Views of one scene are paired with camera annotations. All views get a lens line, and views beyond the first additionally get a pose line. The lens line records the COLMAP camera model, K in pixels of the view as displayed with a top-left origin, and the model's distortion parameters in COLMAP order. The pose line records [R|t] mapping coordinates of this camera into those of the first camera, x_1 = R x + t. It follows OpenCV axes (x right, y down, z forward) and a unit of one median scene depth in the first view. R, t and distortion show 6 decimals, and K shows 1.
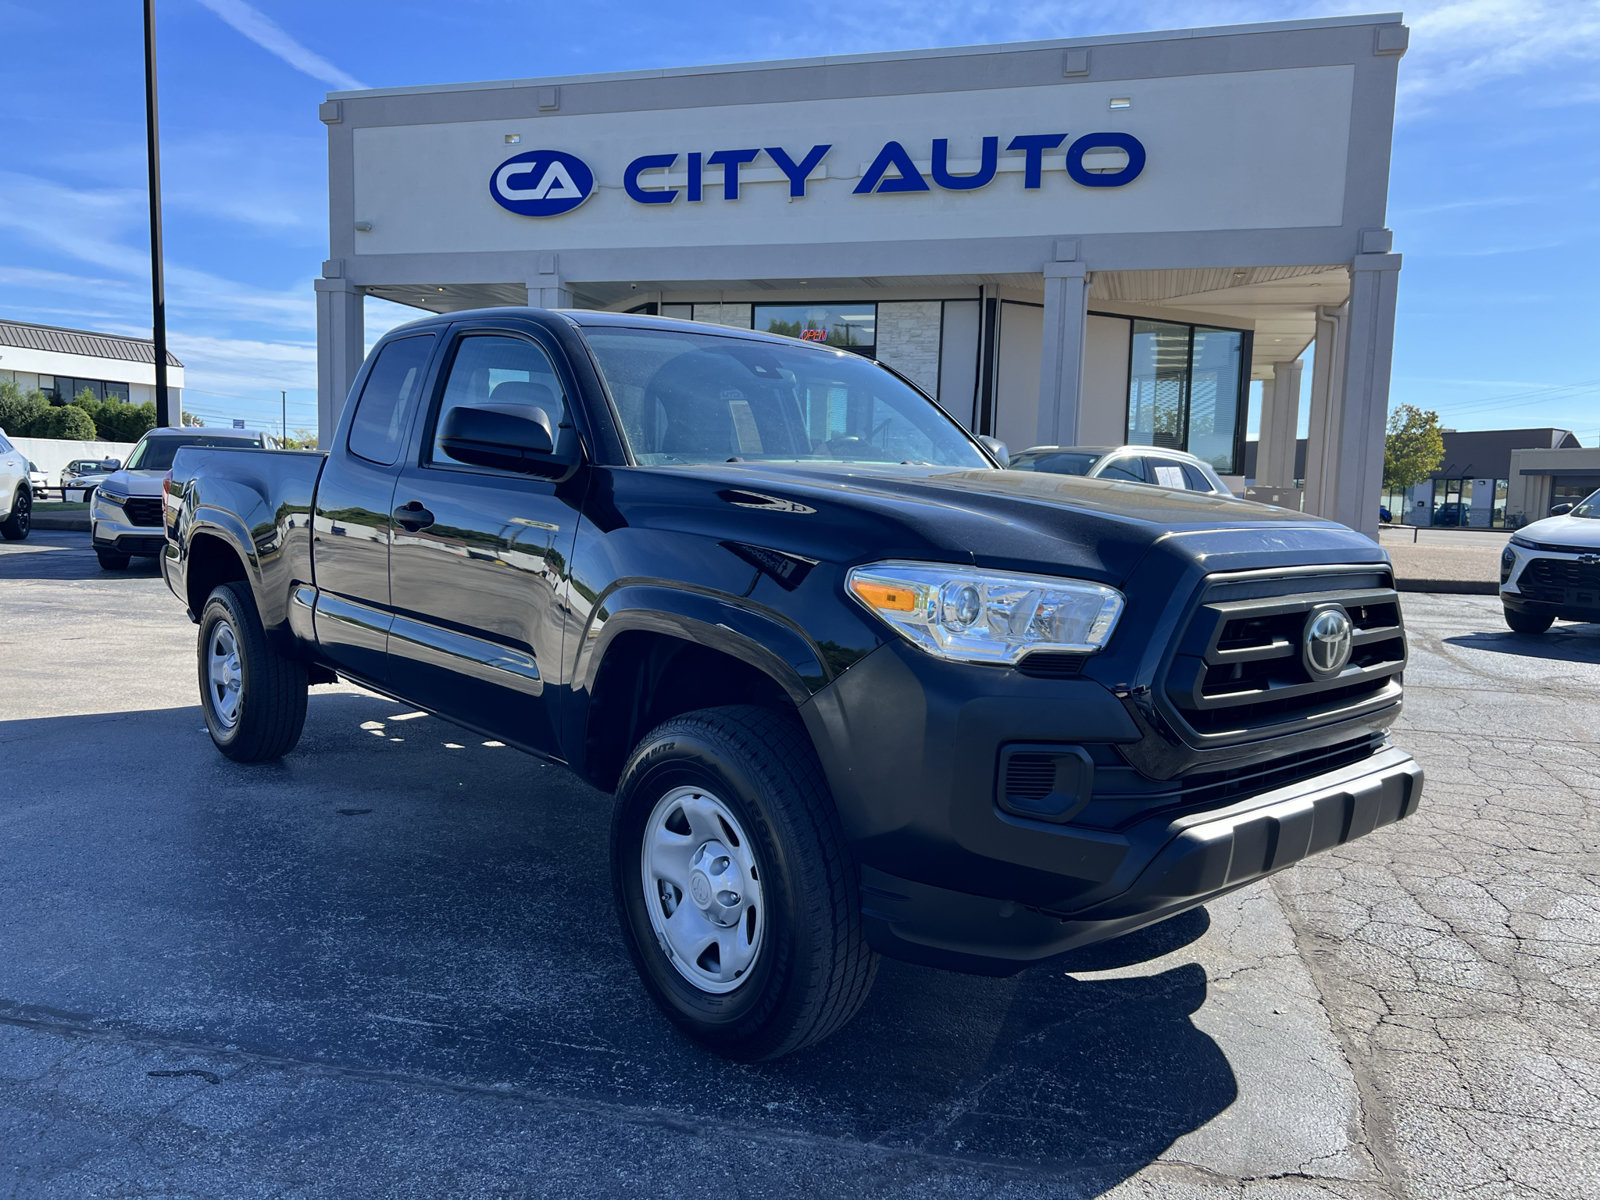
lens RADIAL K [[1212.2, 0, 793.3], [0, 1212.2, 596.3], [0, 0, 1]] dist [0.056353, -0.062555]
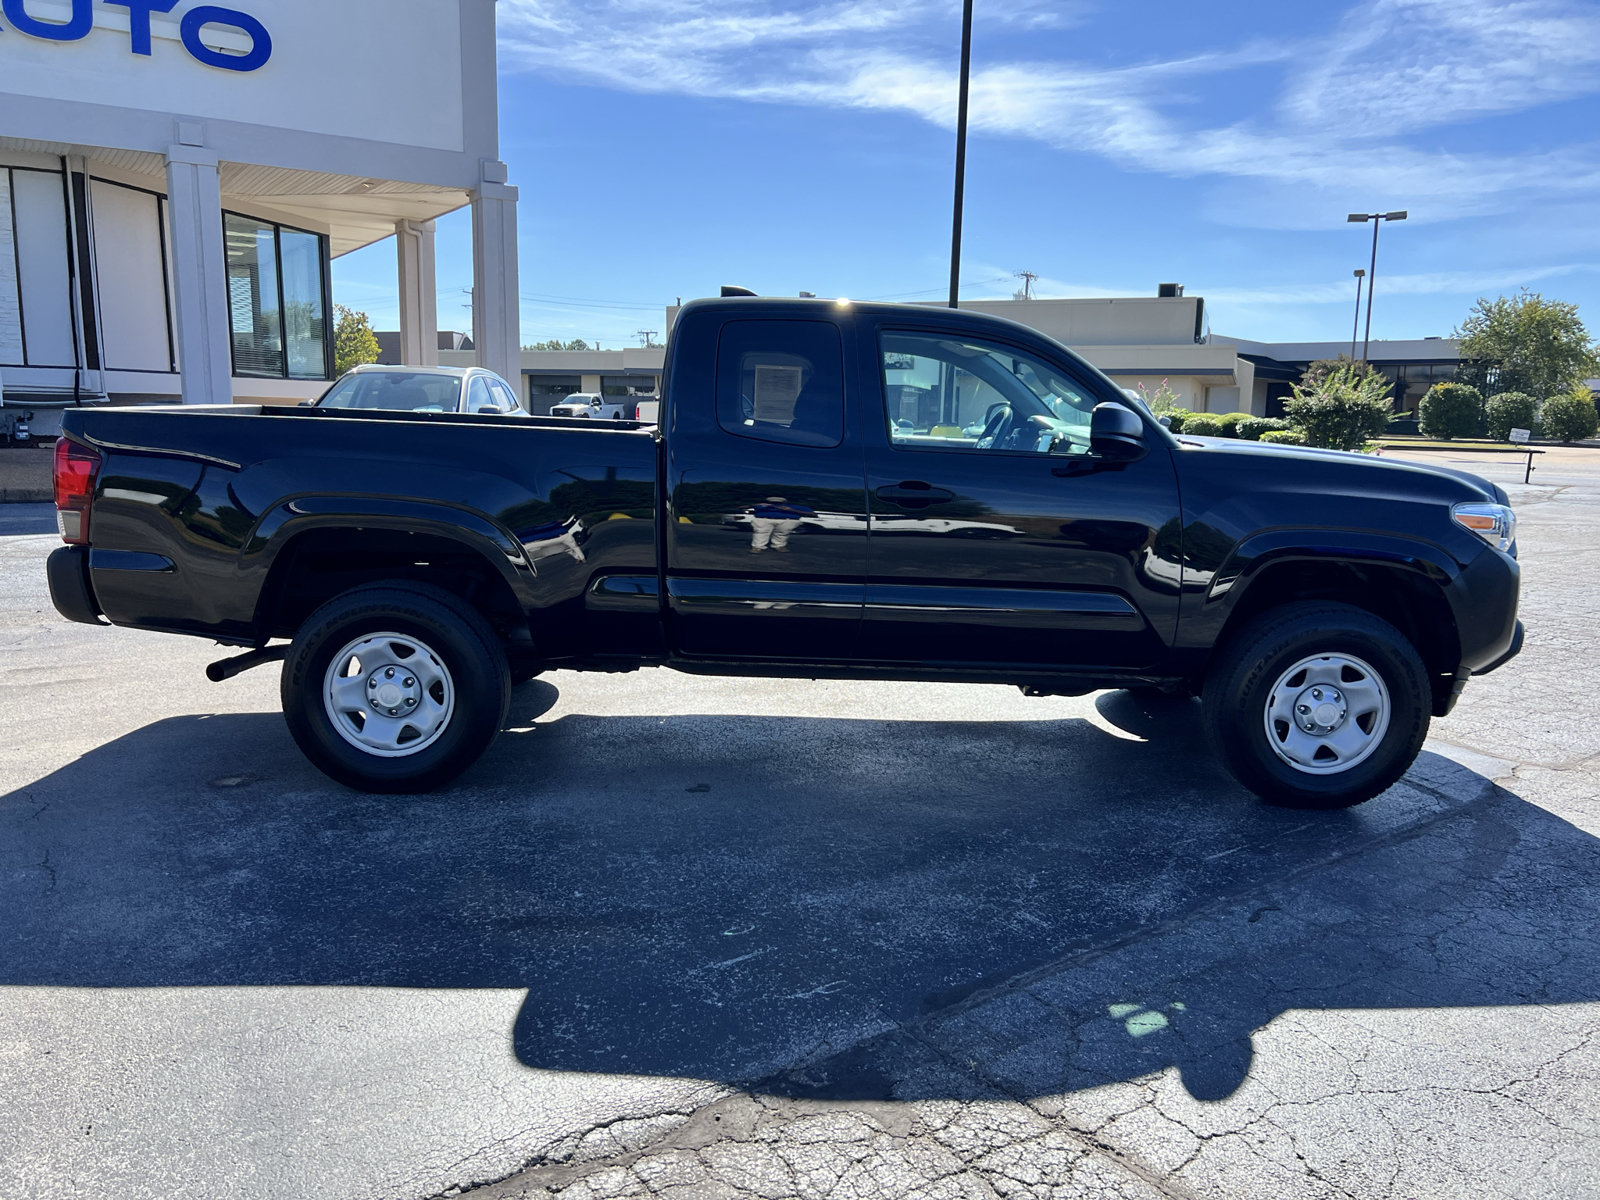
lens RADIAL K [[1212.2, 0, 801.1], [0, 1212.2, 591.2], [0, 0, 1]] dist [0.056353, -0.062555]
pose [[0.644383, -0.134196, 0.752836, -0.215115], [0.071819, 0.990750, 0.115133, -0.019530], [-0.761323, -0.020122, 0.648061, 0.060353]]
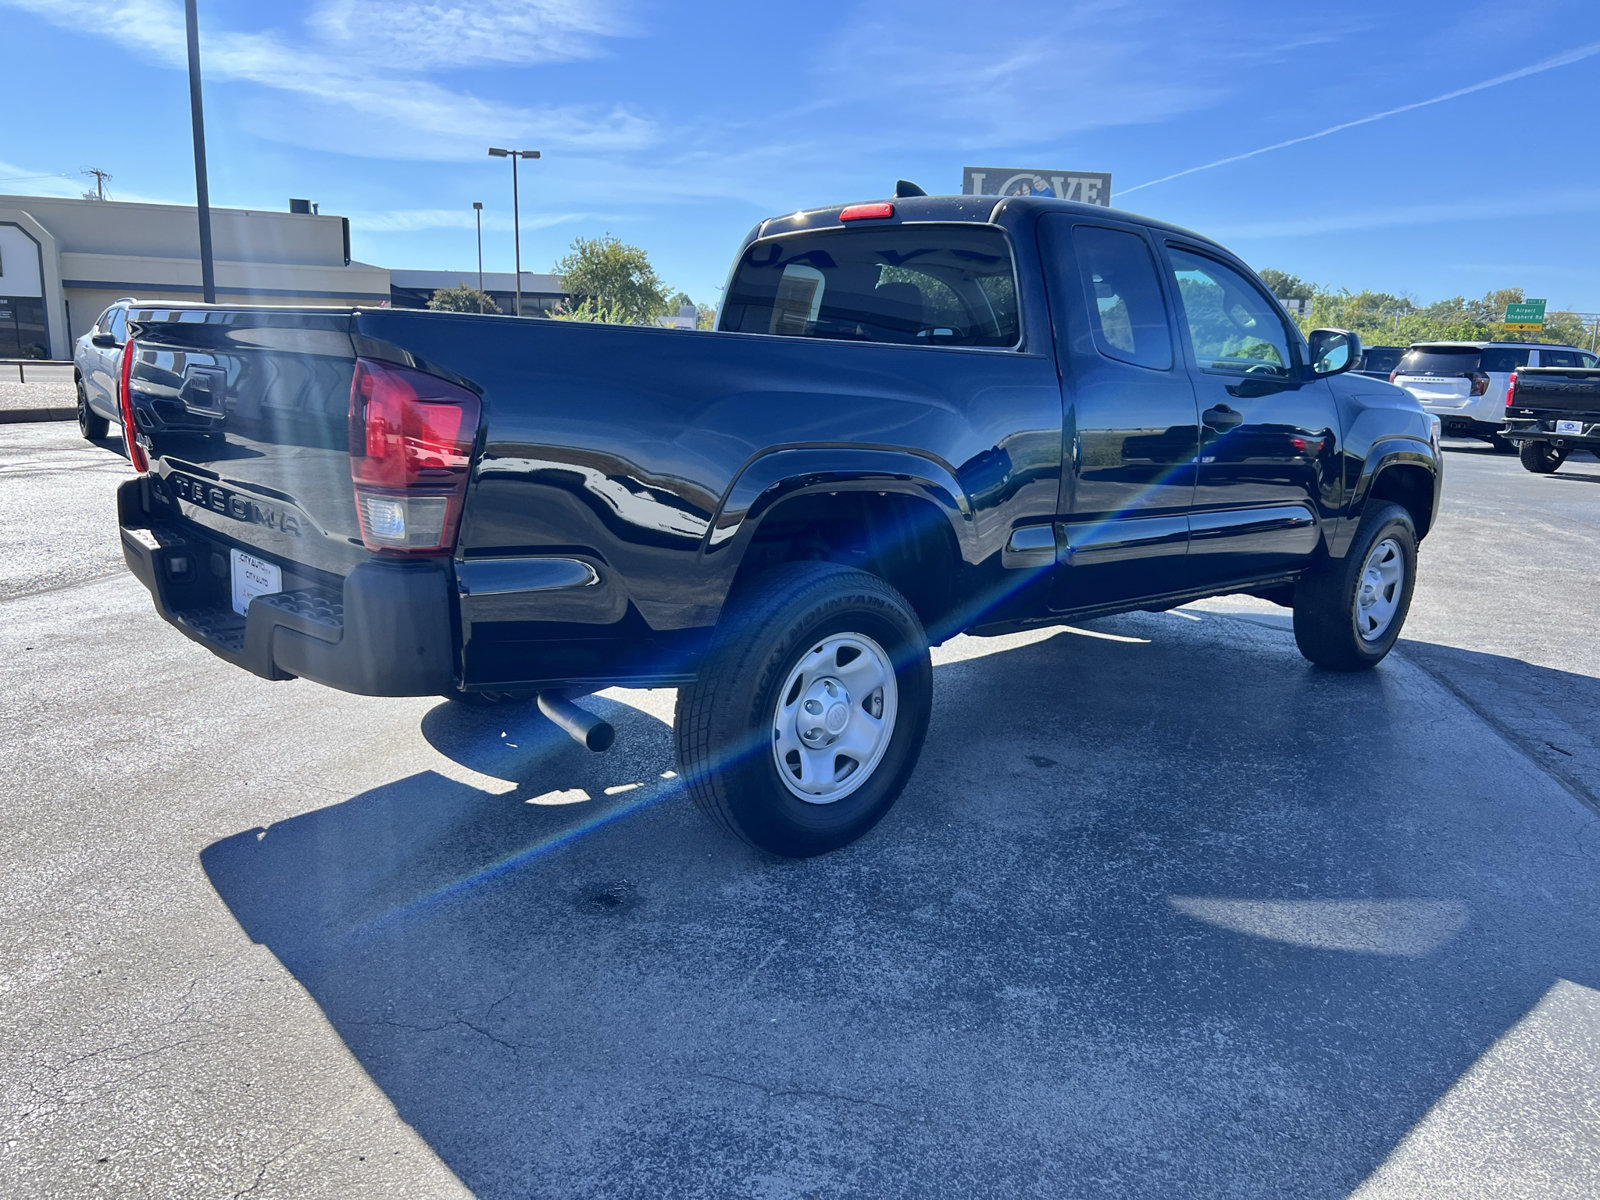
lens RADIAL K [[1212.2, 0, 790.3], [0, 1212.2, 597.6], [0, 0, 1]] dist [0.056353, -0.062555]
pose [[-0.016386, -0.226216, 0.973939, -0.249483], [0.063385, 0.971876, 0.226803, -0.032335], [-0.997855, 0.065450, -0.001587, 0.255838]]
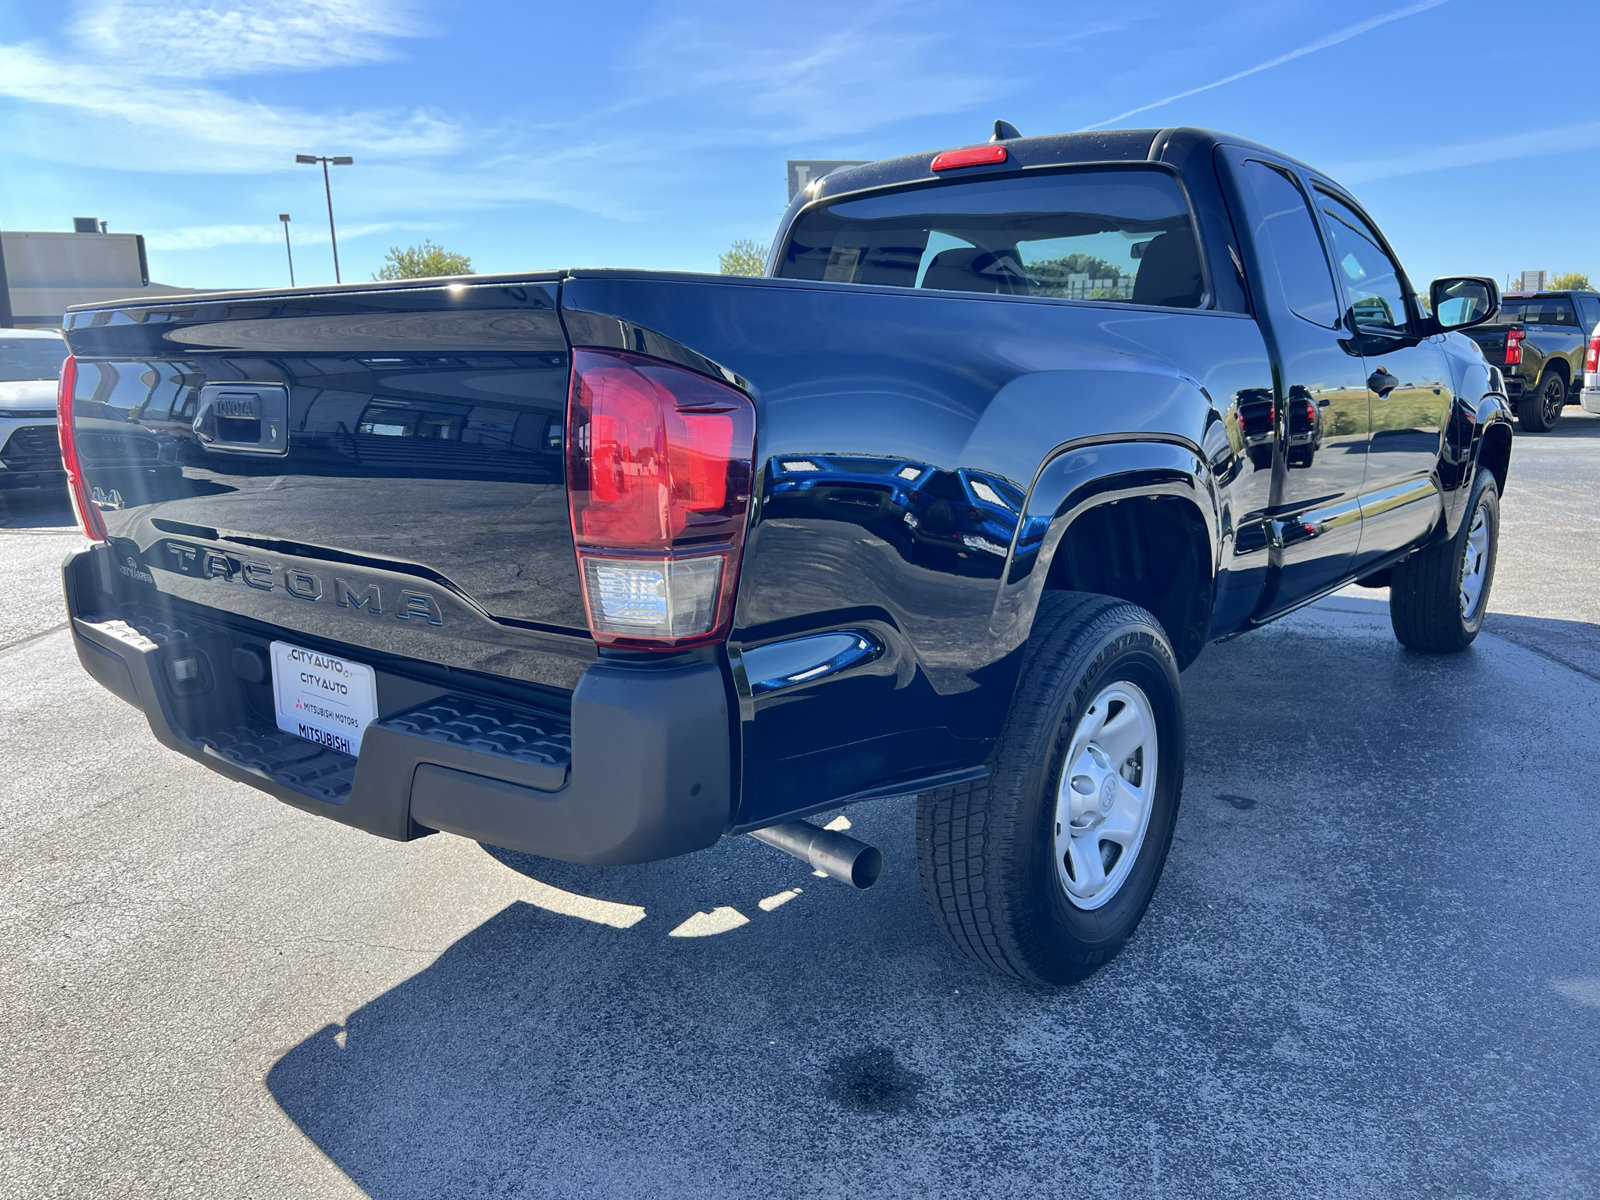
lens RADIAL K [[1212.2, 0, 798.0], [0, 1212.2, 613.5], [0, 0, 1]] dist [0.056353, -0.062555]
pose [[-0.160202, -0.231506, 0.959552, -0.208109], [0.111401, 0.961656, 0.250613, -0.032076], [-0.980778, 0.147043, -0.128269, 0.292428]]
